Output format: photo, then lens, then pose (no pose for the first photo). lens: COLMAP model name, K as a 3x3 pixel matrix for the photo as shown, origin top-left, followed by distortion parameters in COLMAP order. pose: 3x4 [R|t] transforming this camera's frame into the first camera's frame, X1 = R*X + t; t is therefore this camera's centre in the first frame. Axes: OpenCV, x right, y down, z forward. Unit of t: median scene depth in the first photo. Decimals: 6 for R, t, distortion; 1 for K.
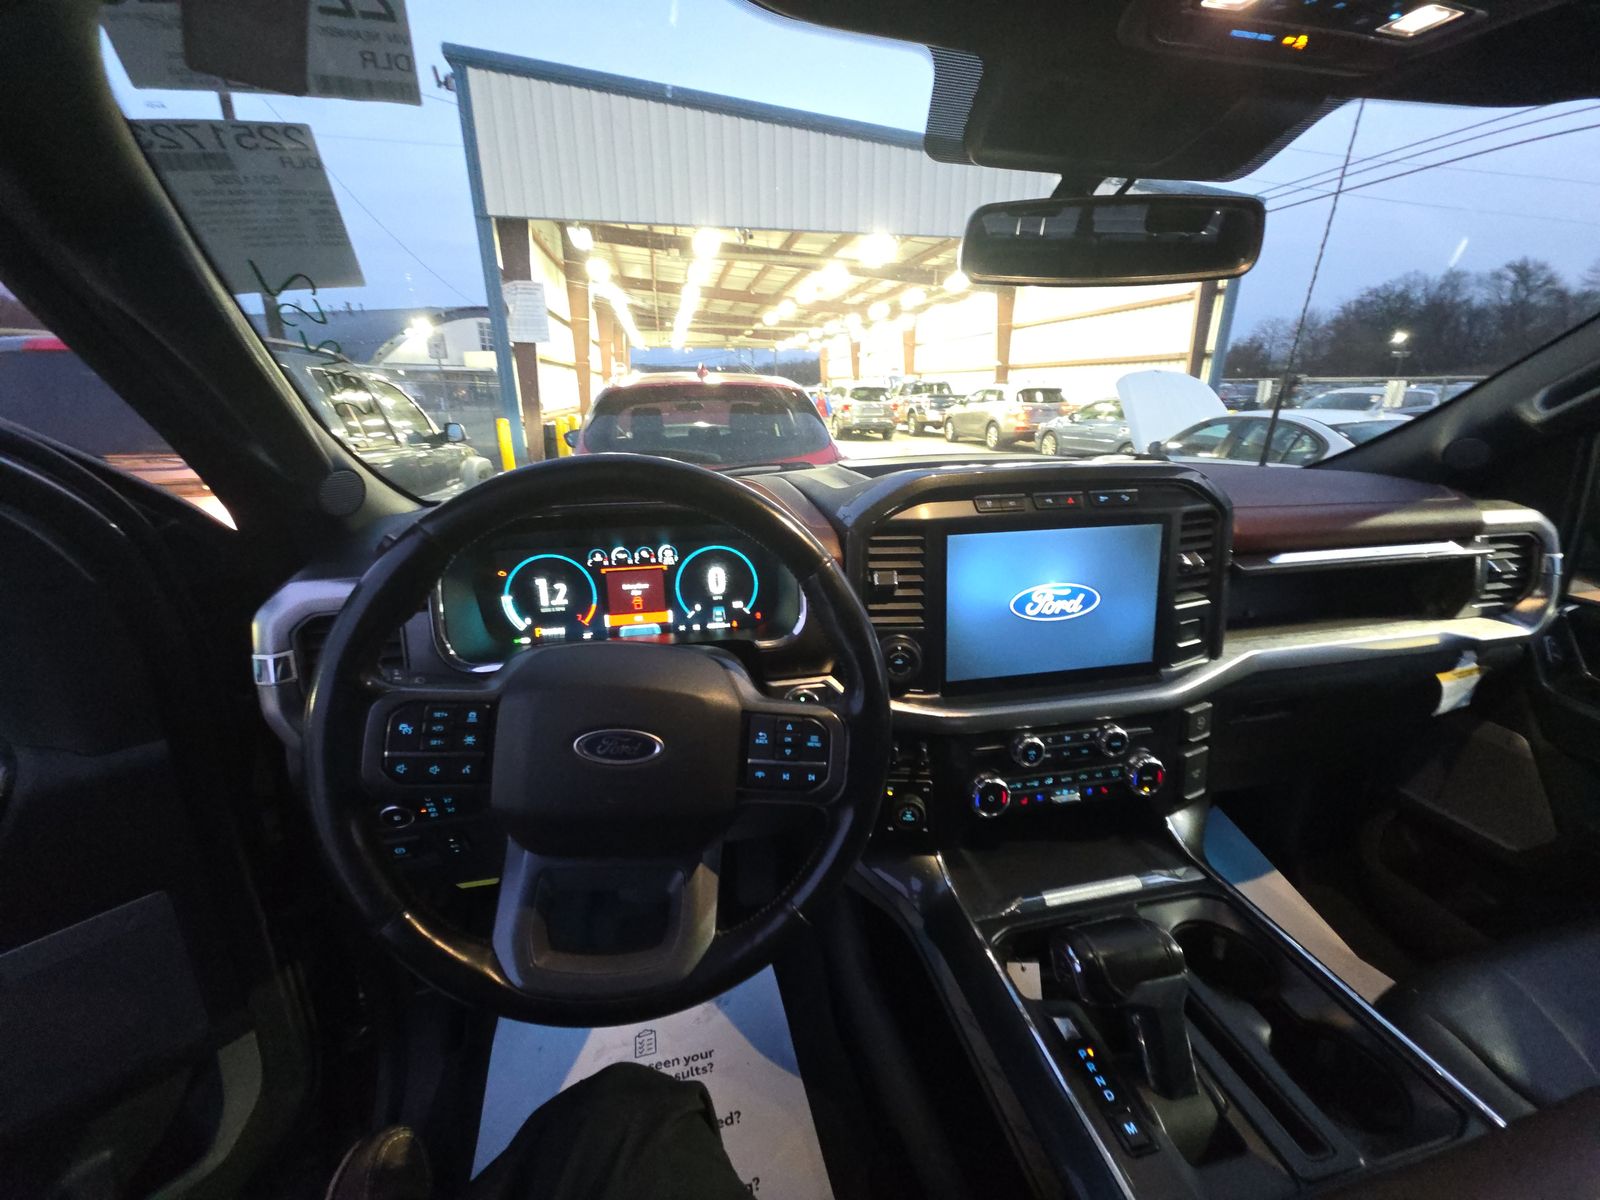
lens RADIAL K [[646.5, 0, 792.9], [0, 646.5, 611.1], [0, 0, 1]] dist [0.010289, -0.000090]
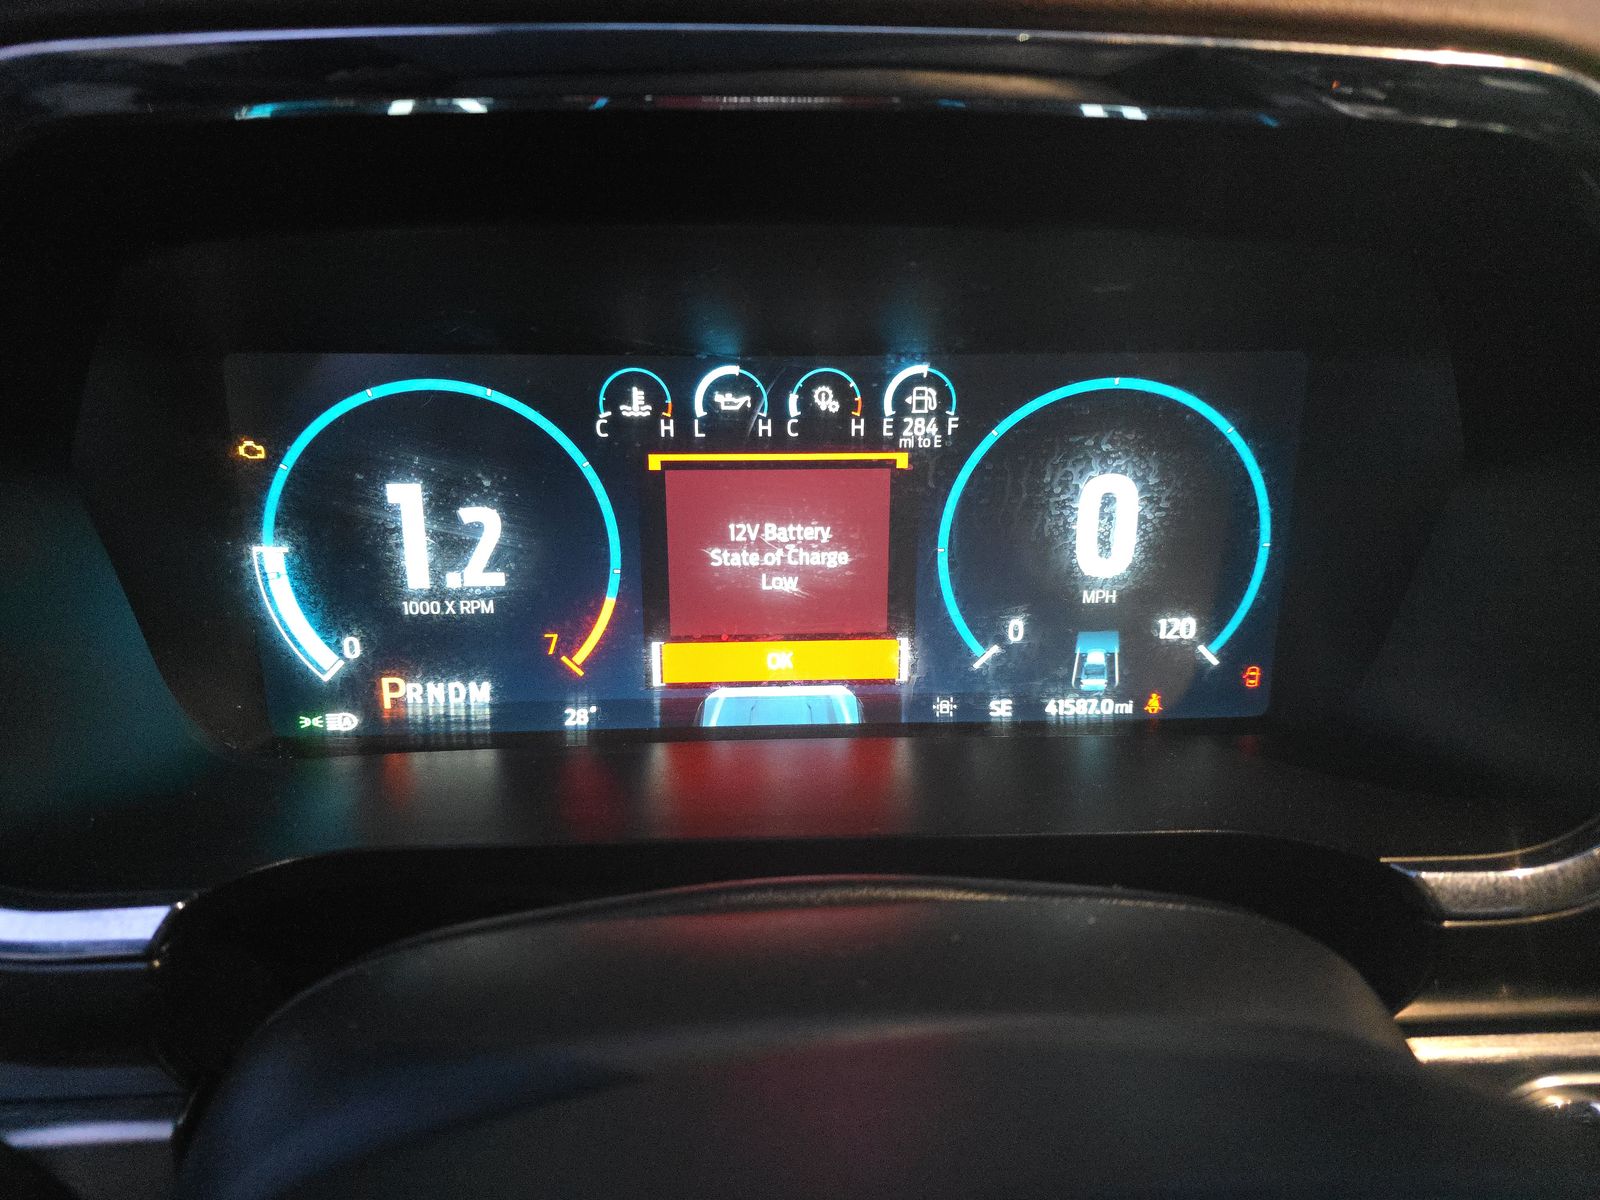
lens RADIAL K [[1048.6, 0, 807.2], [0, 1048.6, 606.3], [0, 0, 1]] dist [-0.000742, -0.000081]
pose [[0.987927, 0.060845, -0.142473, -0.174505], [-0.059439, 0.998132, 0.014104, -0.016482], [0.143065, -0.005465, 0.989698, 0.609818]]
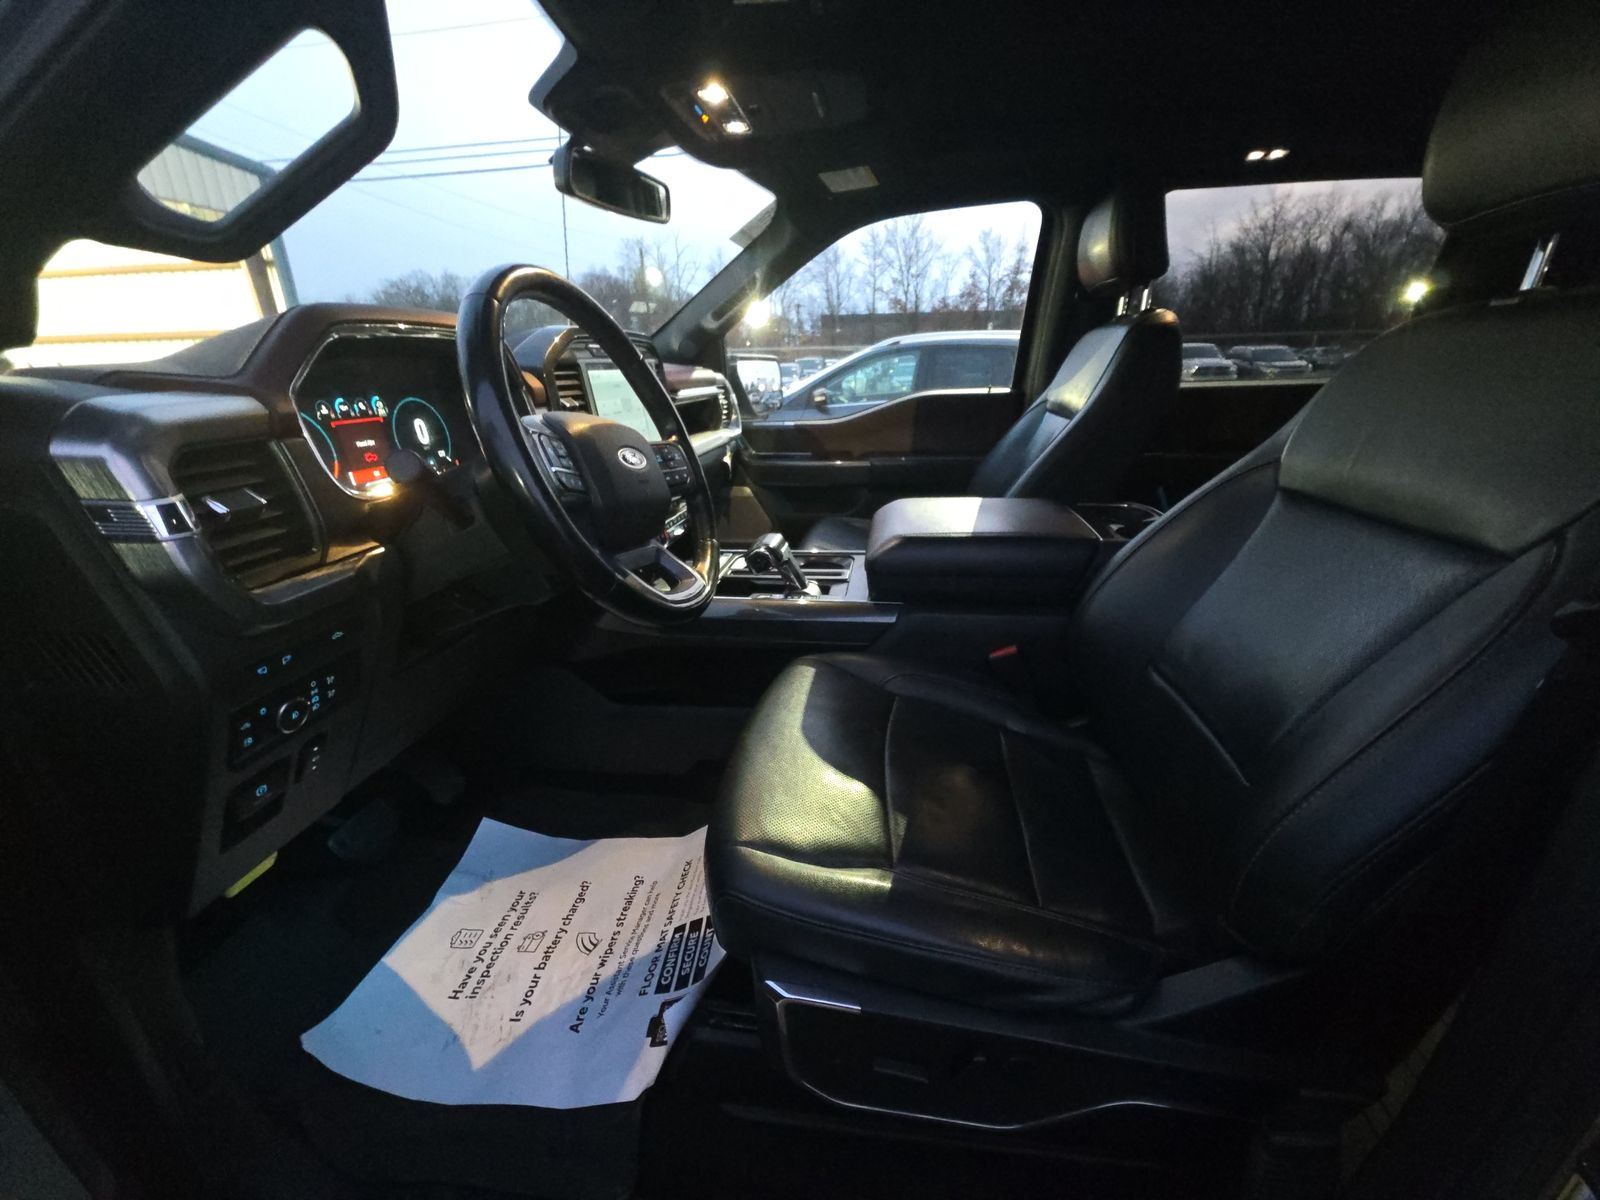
lens RADIAL K [[646.5, 0, 798.6], [0, 646.5, 595.6], [0, 0, 1]] dist [0.010289, -0.000090]
pose [[0.361796, -0.314794, 0.877501, -0.945950], [0.314110, 0.927390, 0.203182, 0.187568], [-0.877746, 0.202121, 0.434405, 0.038989]]
